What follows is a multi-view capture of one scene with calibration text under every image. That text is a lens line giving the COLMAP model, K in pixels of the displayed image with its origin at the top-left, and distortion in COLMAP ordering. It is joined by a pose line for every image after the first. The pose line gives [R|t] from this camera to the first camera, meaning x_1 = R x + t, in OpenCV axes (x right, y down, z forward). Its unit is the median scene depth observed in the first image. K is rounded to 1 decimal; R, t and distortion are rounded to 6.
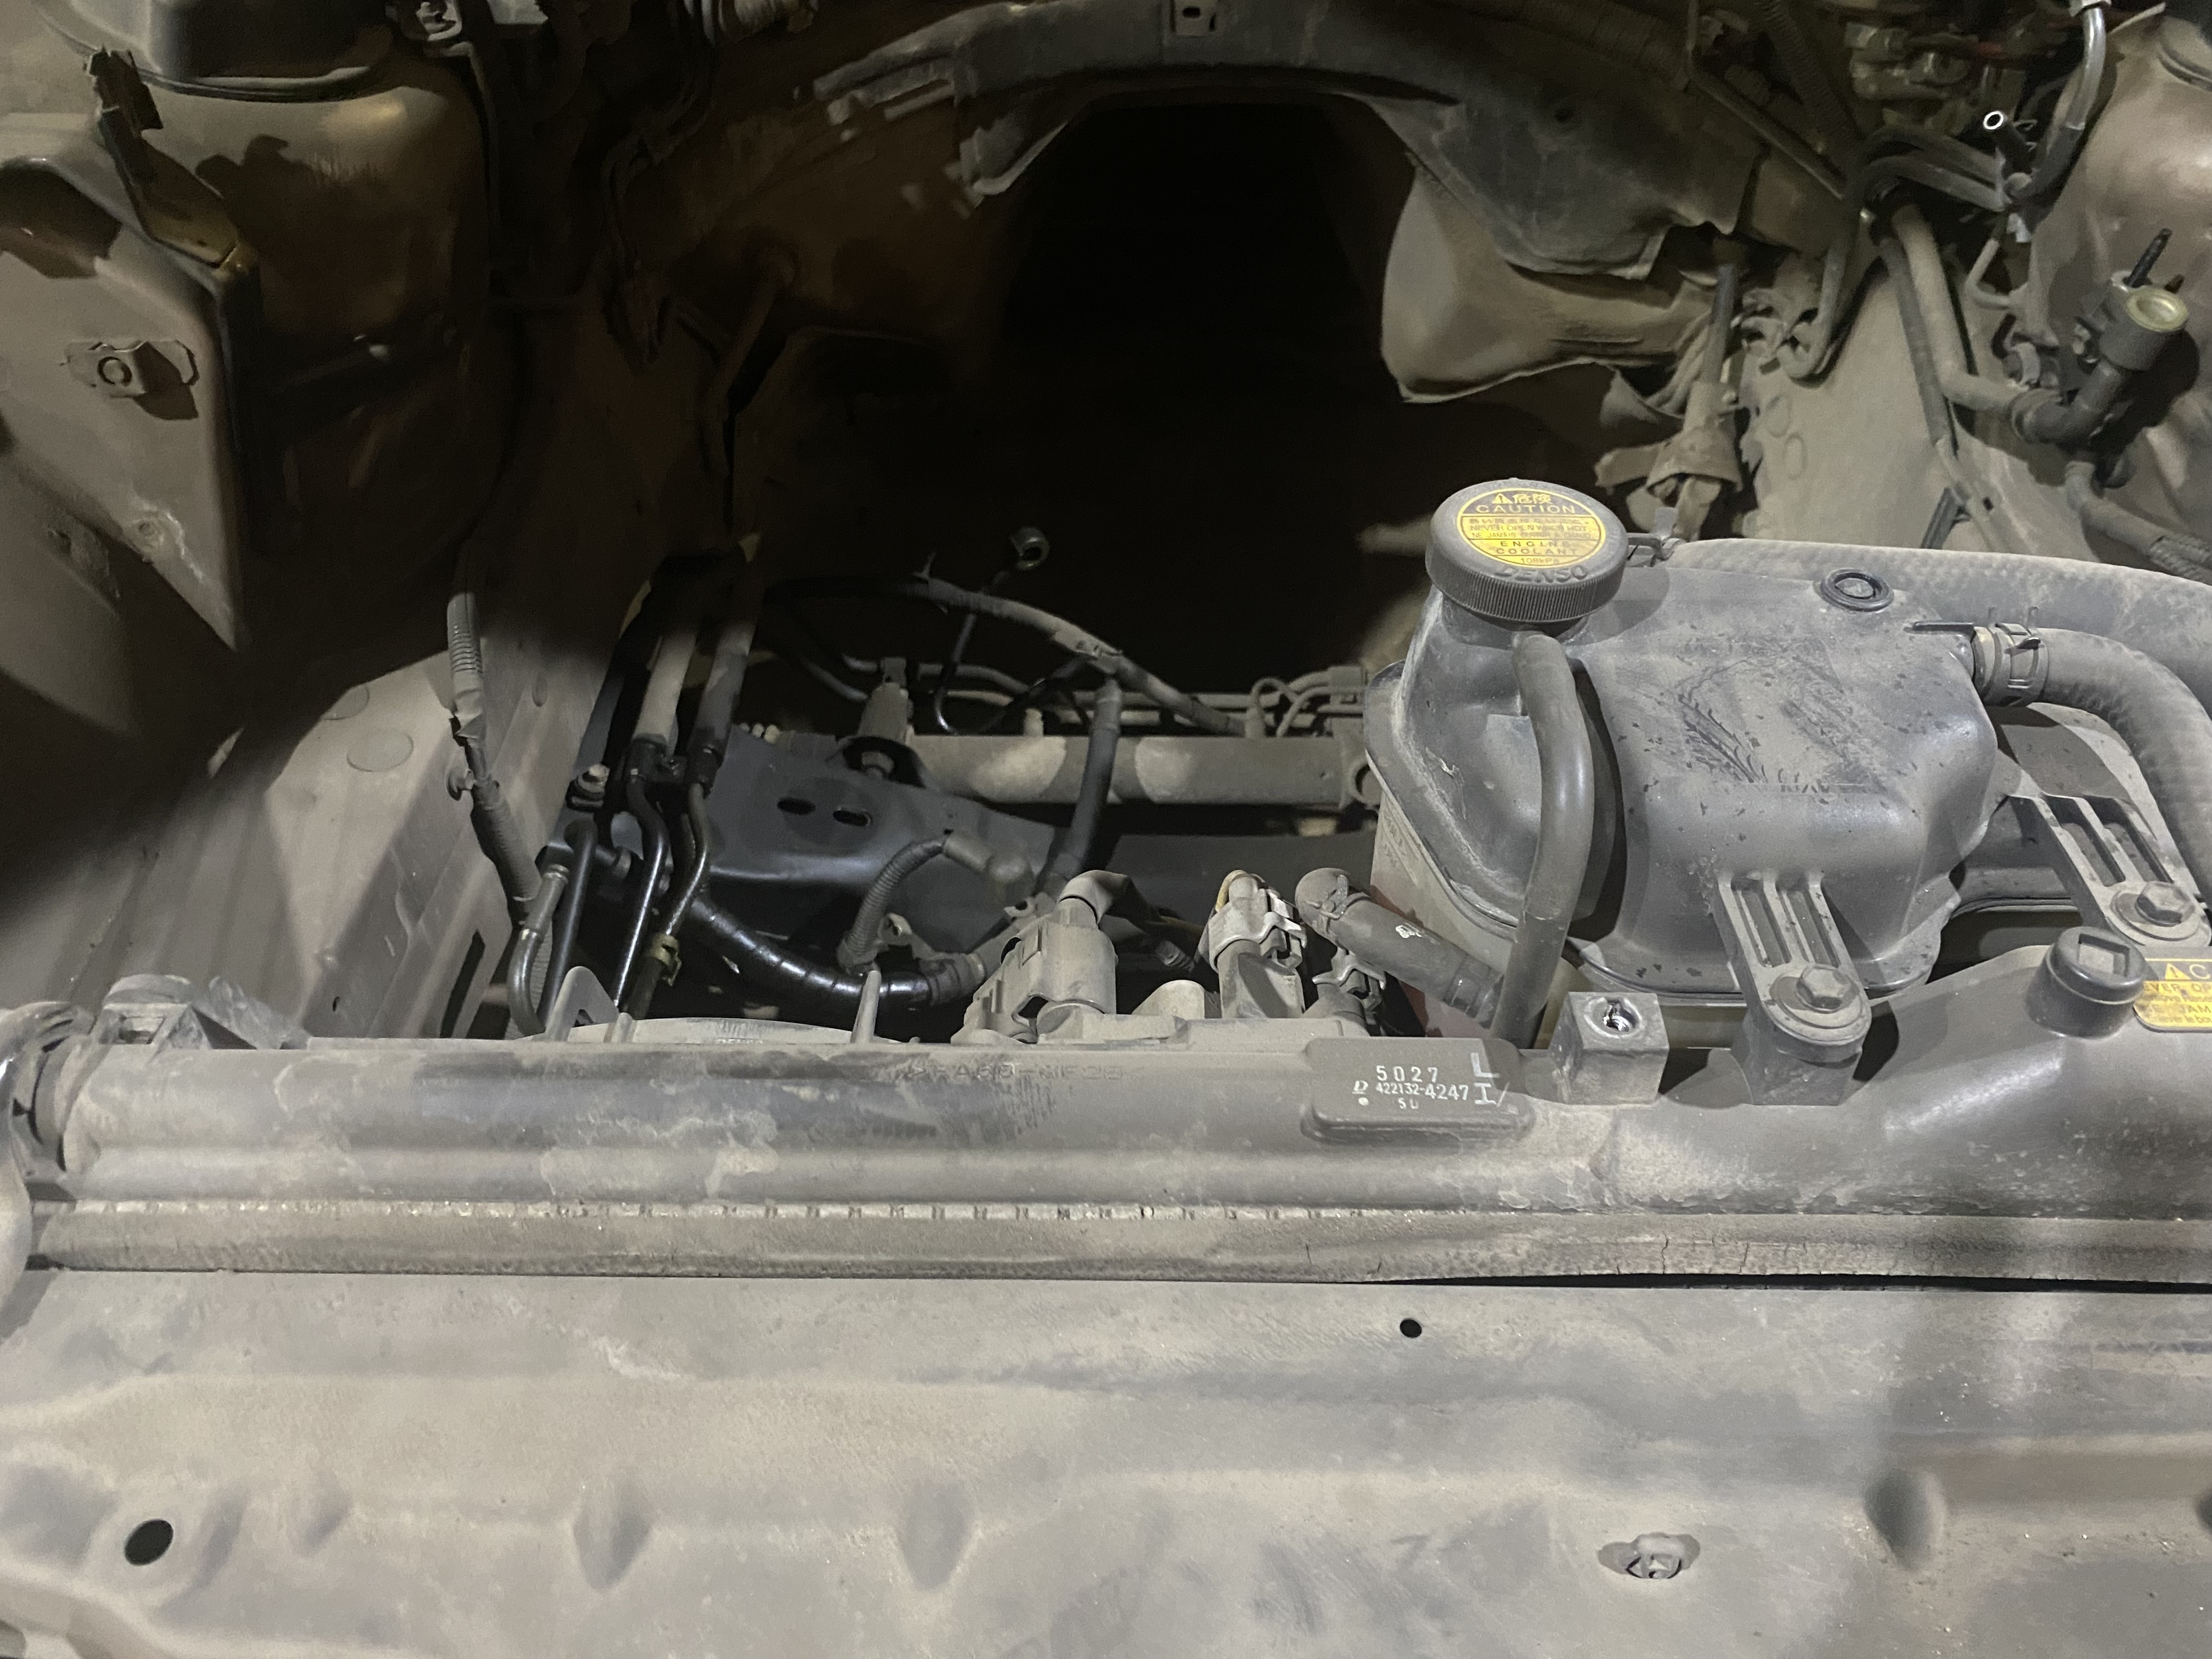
lens RADIAL K [[1703.3, 0, 1106.0], [0, 1703.3, 829.5], [0, 0, 1]] dist [0.031115, -0.032841]
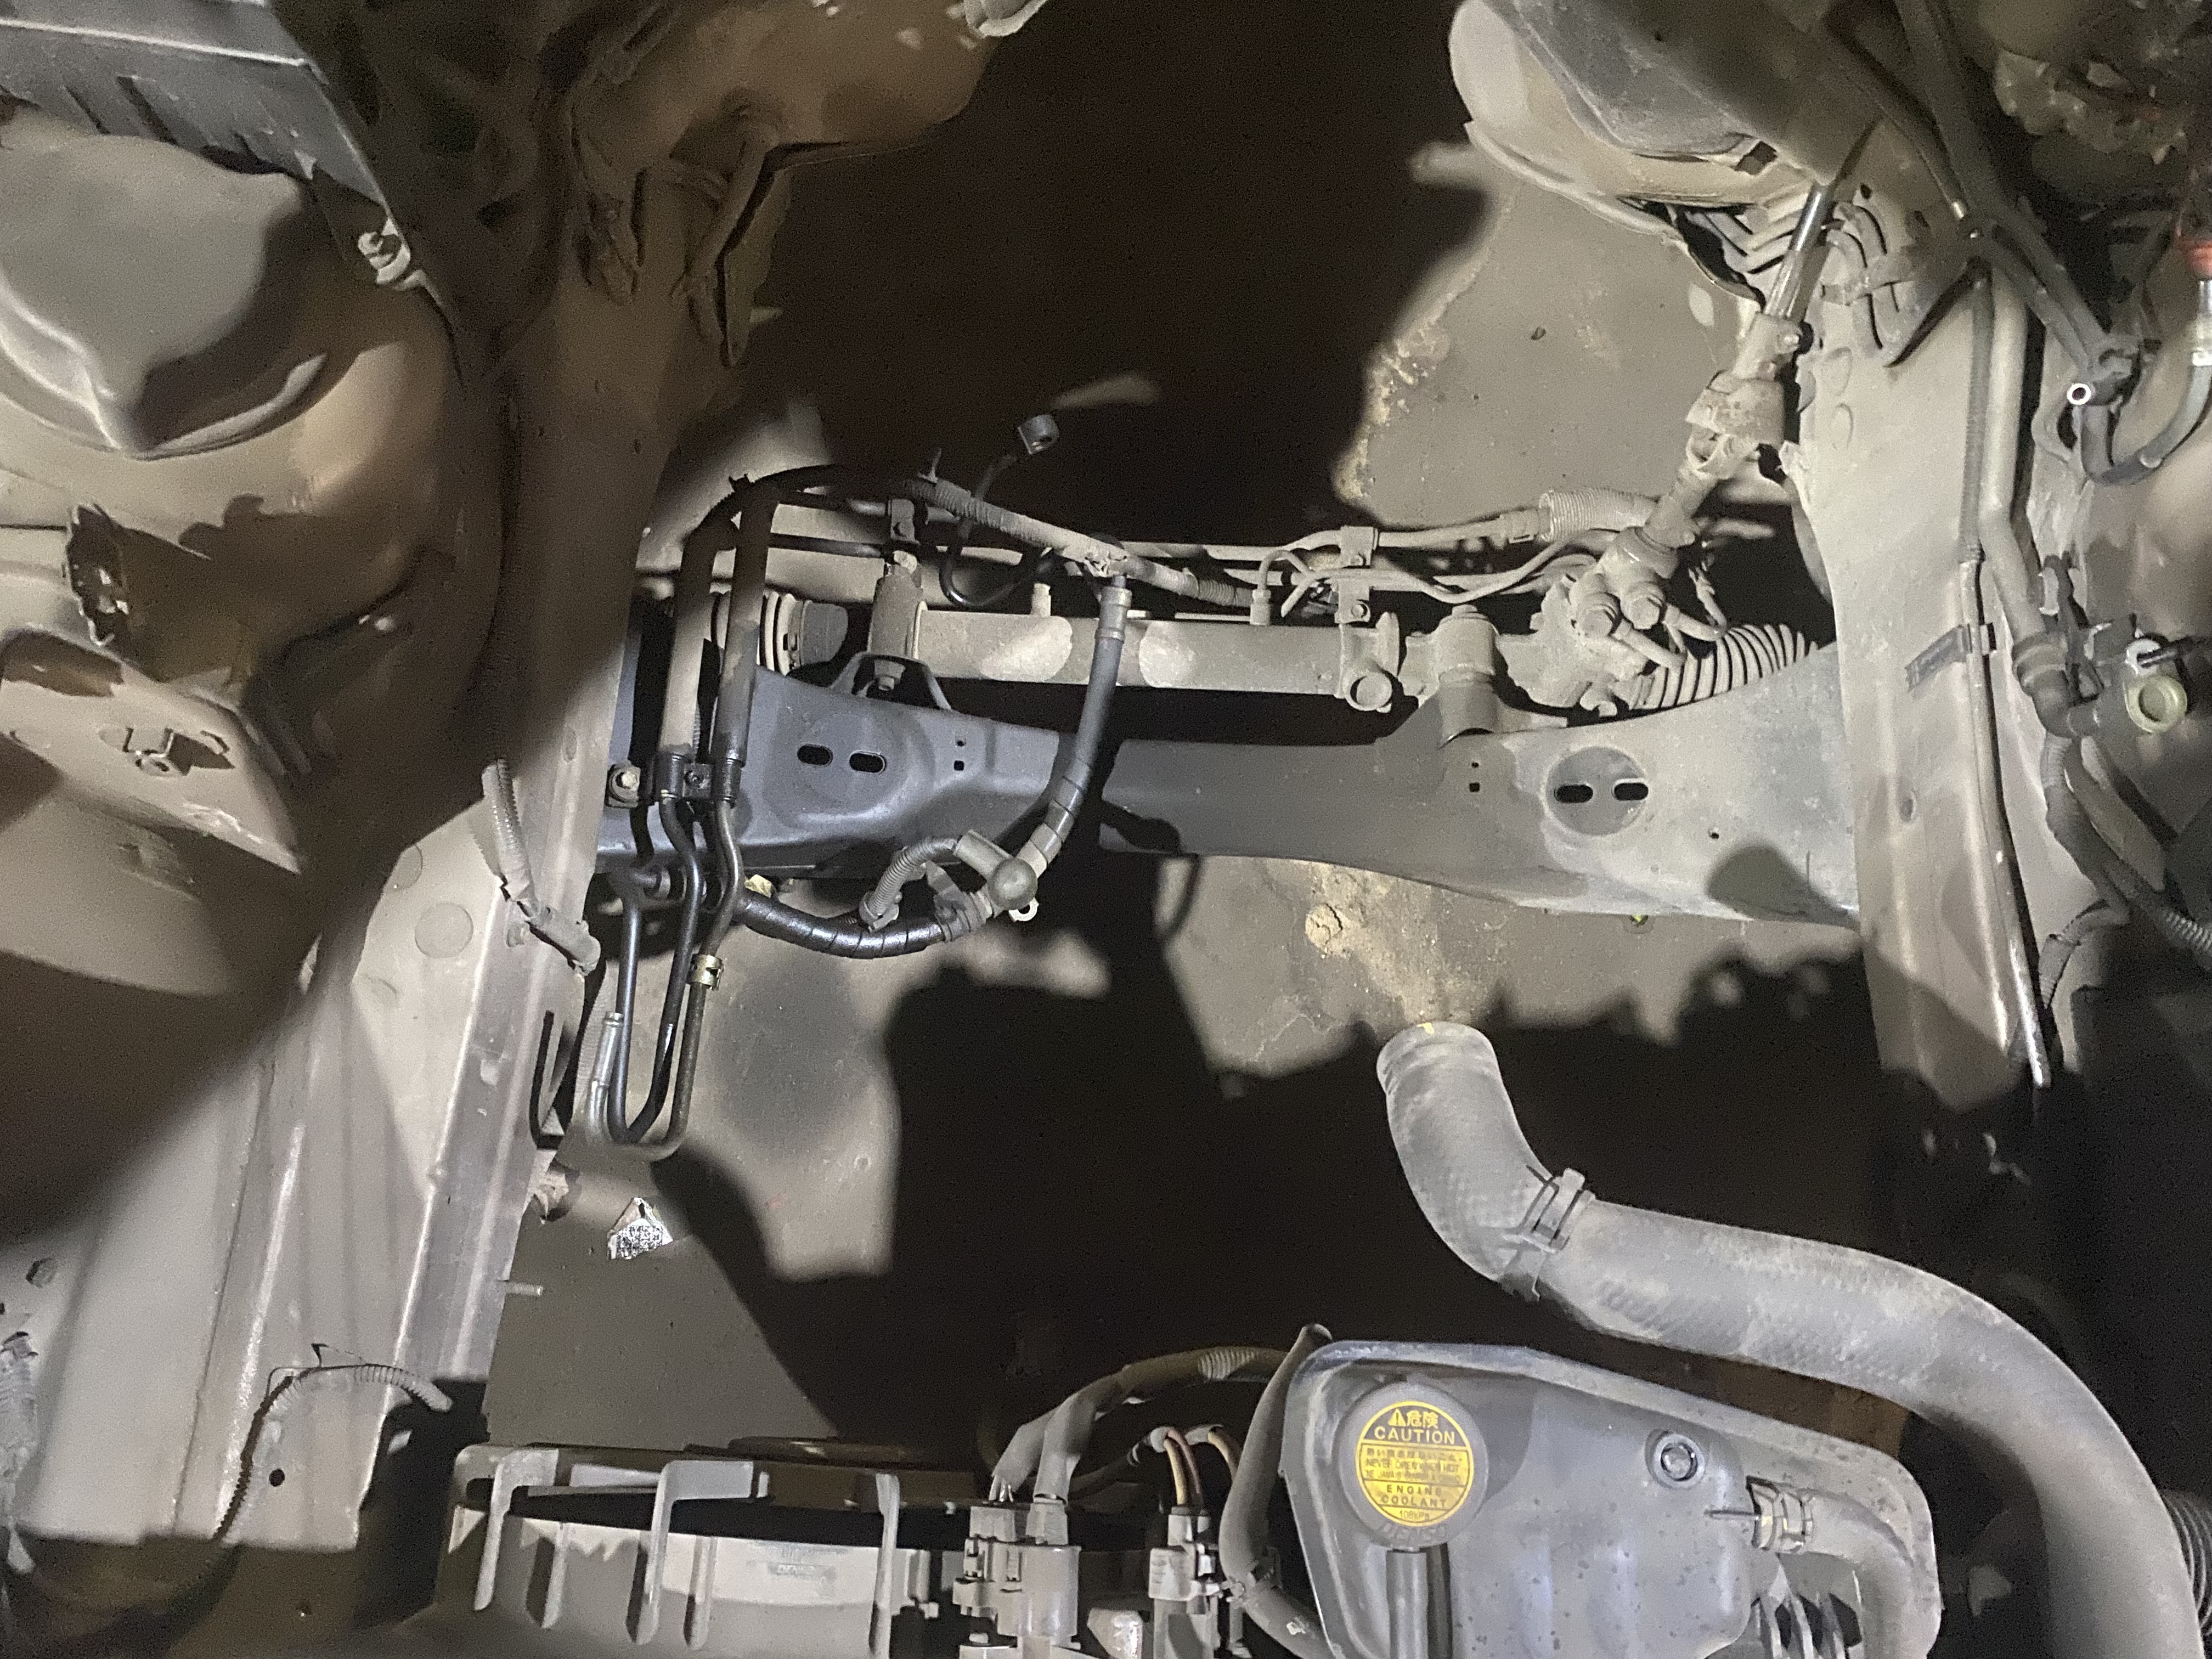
lens RADIAL K [[1703.3, 0, 1106.0], [0, 1703.3, 829.5], [0, 0, 1]] dist [0.031115, -0.032841]
pose [[0.999377, 0.035013, -0.004355, 0.005890], [-0.028772, 0.880171, 0.473784, -0.519903], [0.020422, -0.473364, 0.880630, 0.052018]]
